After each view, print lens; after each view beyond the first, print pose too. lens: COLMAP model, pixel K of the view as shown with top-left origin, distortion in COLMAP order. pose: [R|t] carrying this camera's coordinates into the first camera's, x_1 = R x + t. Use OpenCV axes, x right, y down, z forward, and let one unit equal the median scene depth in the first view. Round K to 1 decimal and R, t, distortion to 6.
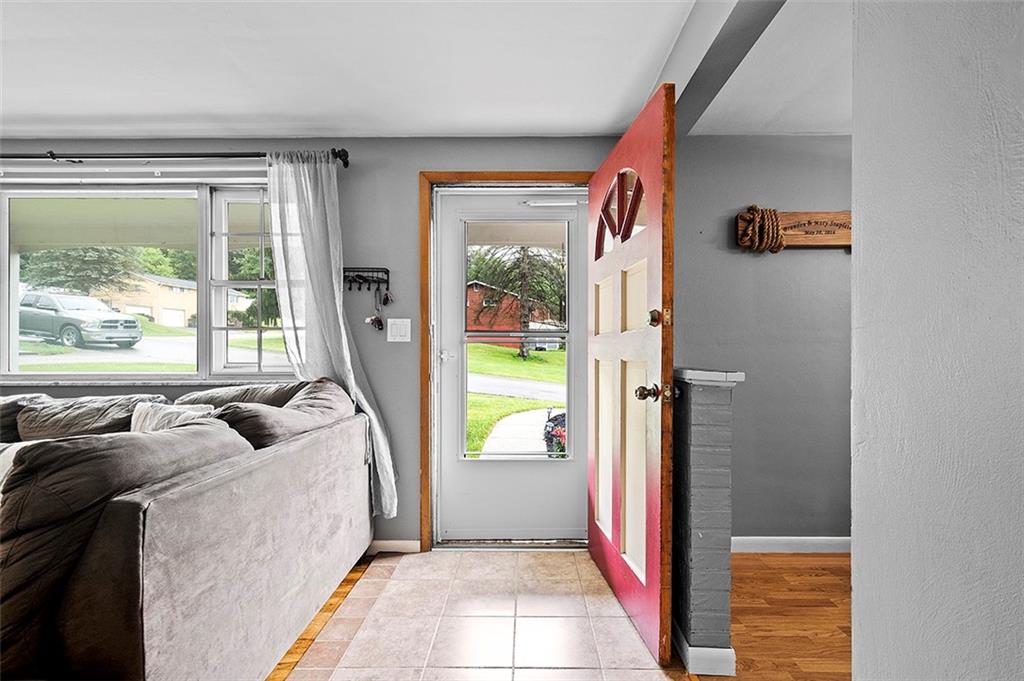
lens RADIAL K [[458.7, 0, 525.4], [0, 458.7, 350.5], [0, 0, 1]] dist [0.016122, -0.006483]
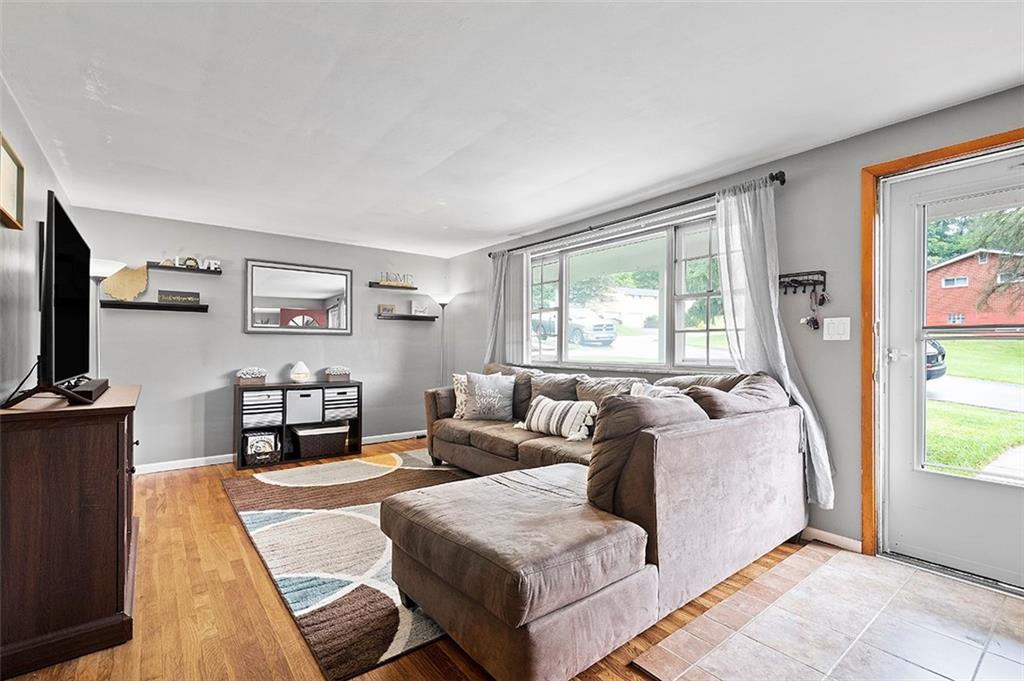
lens RADIAL K [[458.7, 0, 525.4], [0, 458.7, 350.5], [0, 0, 1]] dist [0.016122, -0.006483]
pose [[0.633846, 0.006748, -0.773429, 0.085923], [-0.001439, 0.999970, 0.007545, -0.002655], [0.773458, -0.003669, 0.633837, -0.200268]]
